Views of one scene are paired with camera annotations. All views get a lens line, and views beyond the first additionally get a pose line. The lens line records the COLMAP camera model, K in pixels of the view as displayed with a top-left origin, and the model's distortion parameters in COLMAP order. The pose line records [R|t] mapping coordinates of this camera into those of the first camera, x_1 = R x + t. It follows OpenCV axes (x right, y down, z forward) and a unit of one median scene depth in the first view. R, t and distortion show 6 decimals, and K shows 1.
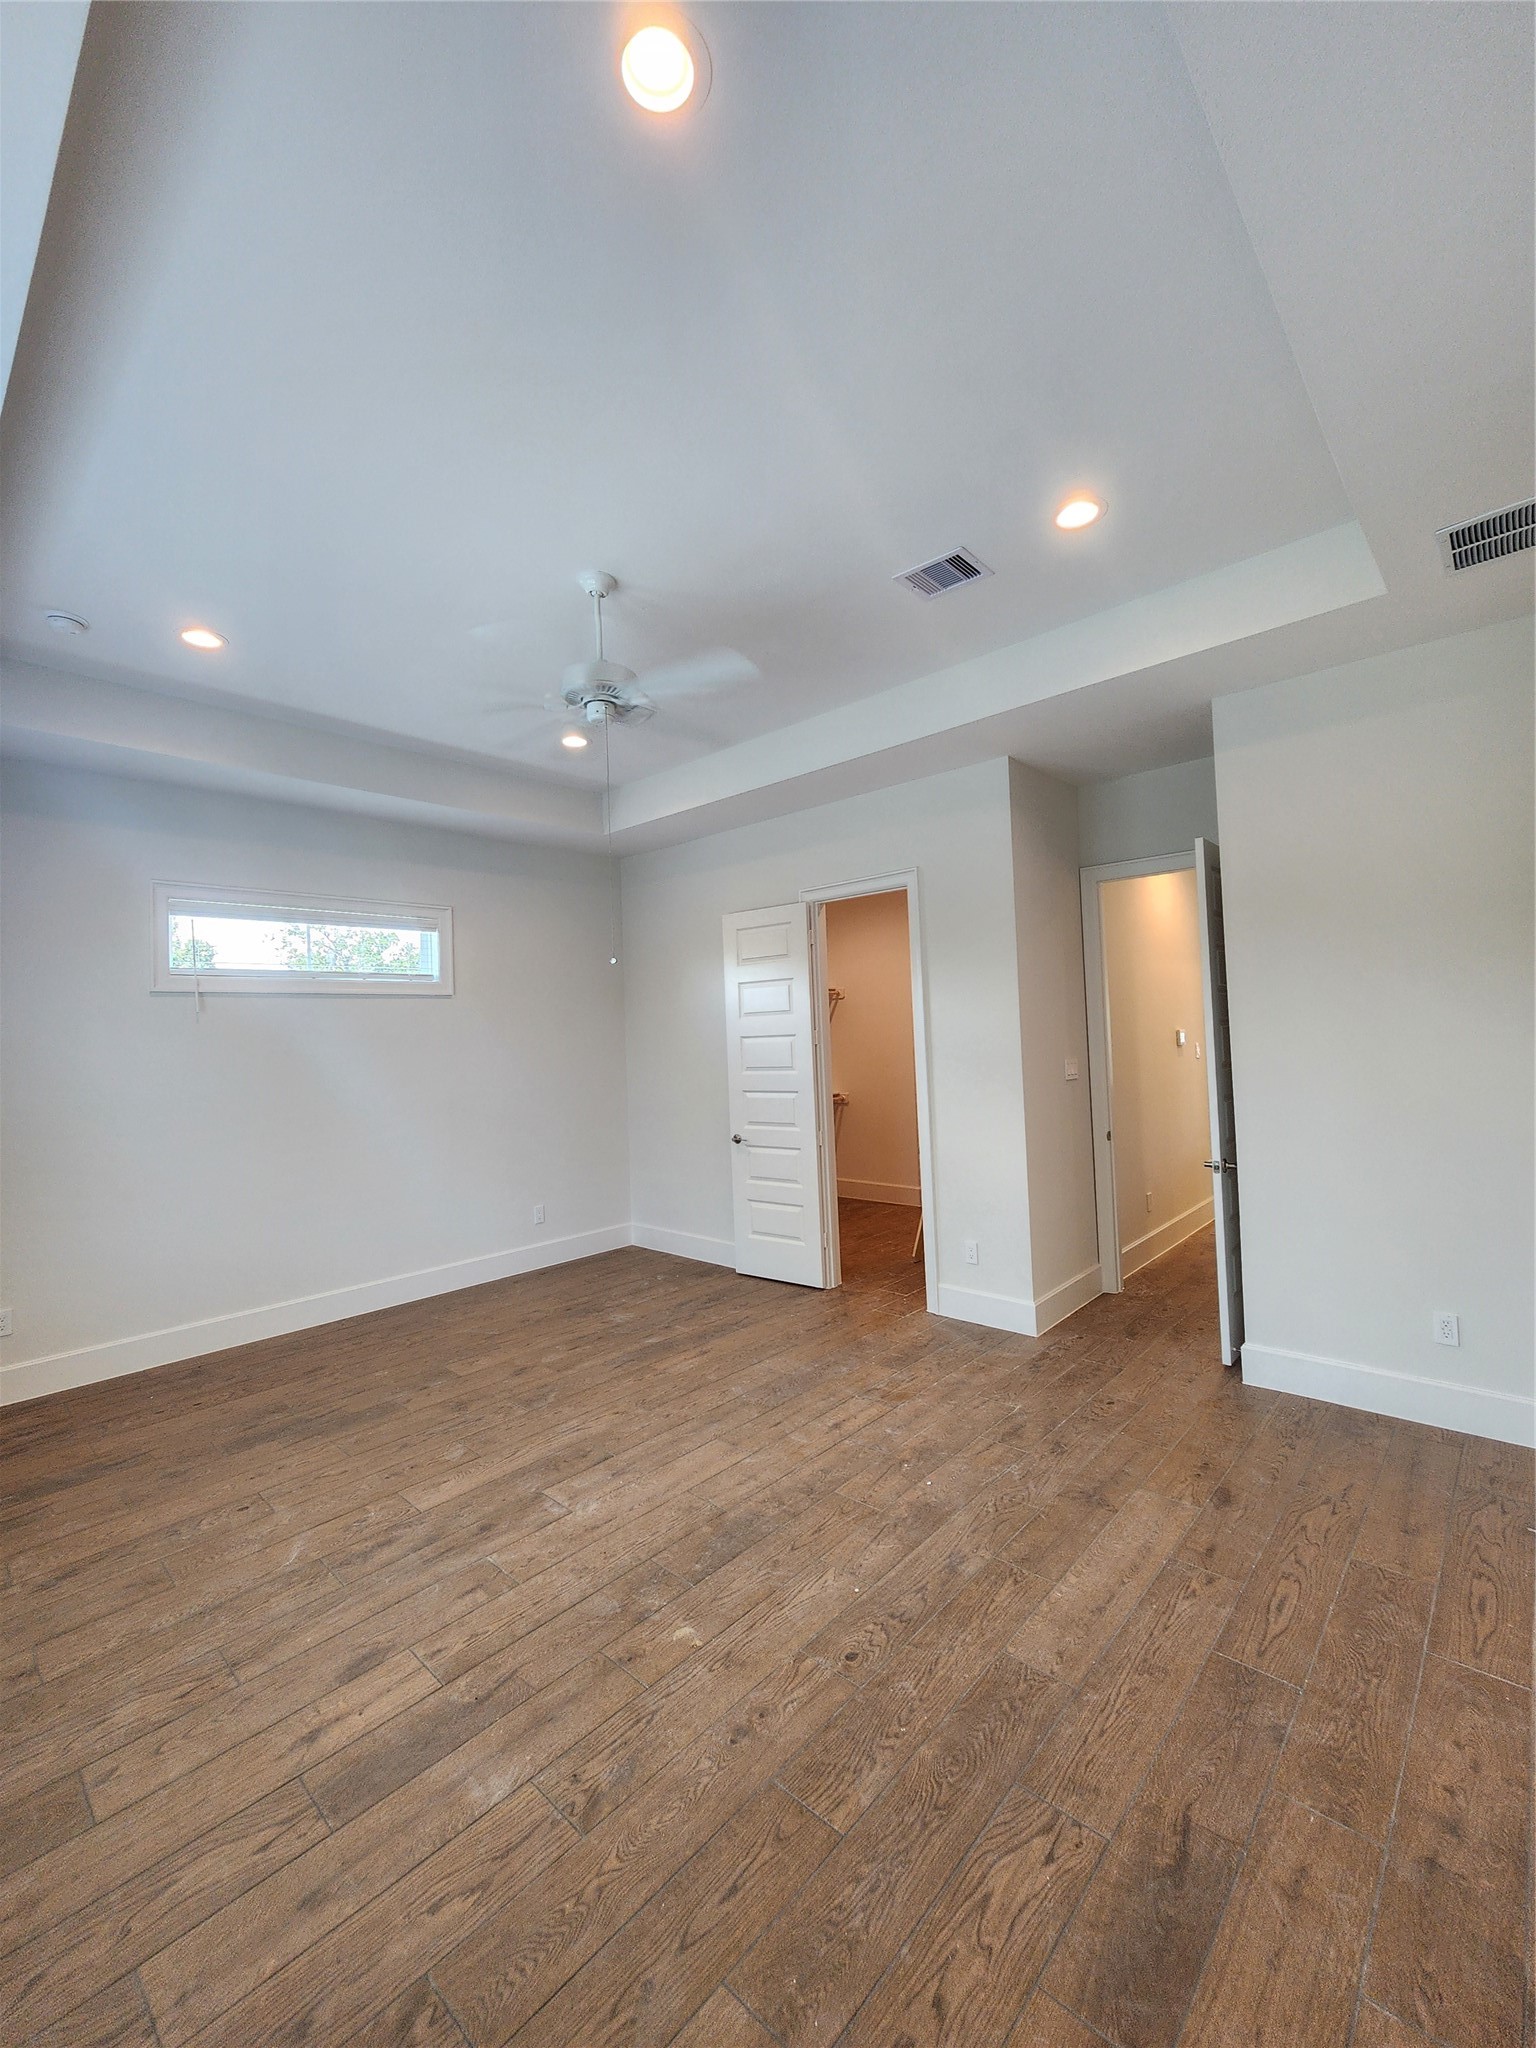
lens RADIAL K [[844.0, 0, 768.0], [0, 844.0, 1024.0], [0, 0, 1]] dist [0.000131, 0.000259]
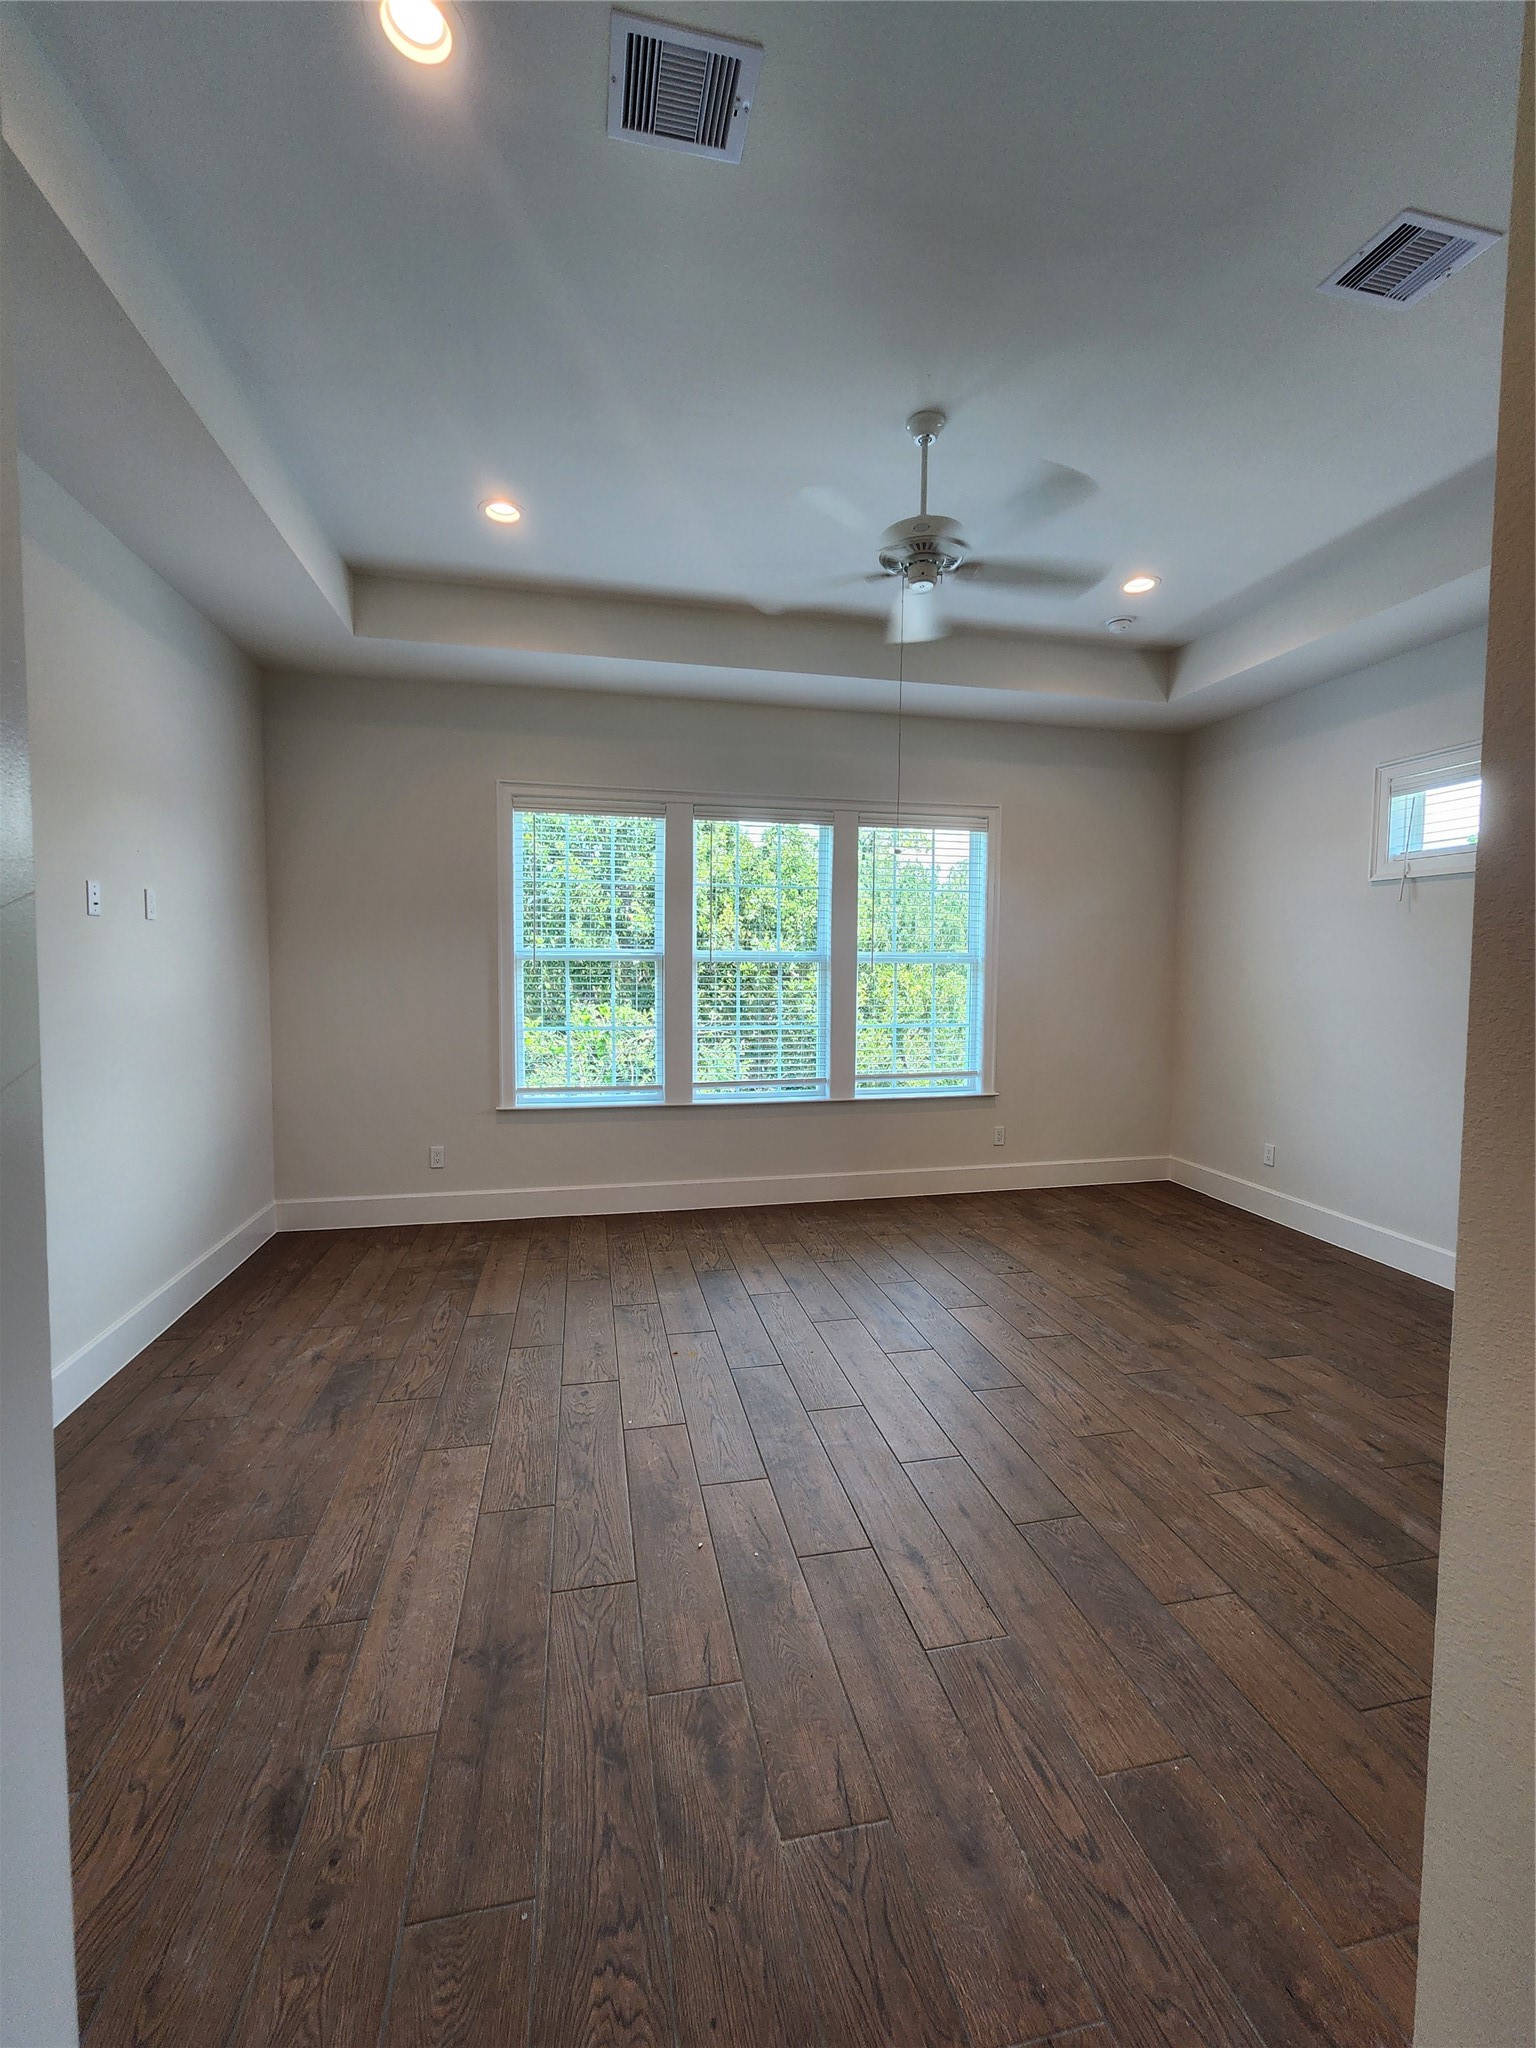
lens RADIAL K [[844.0, 0, 768.0], [0, 844.0, 1024.0], [0, 0, 1]] dist [0.000131, 0.000259]
pose [[-0.572394, 0.091451, -0.814863, 0.738613], [0.019017, 0.994975, 0.098306, 0.026754], [0.819758, 0.040773, -0.571256, 1.502623]]
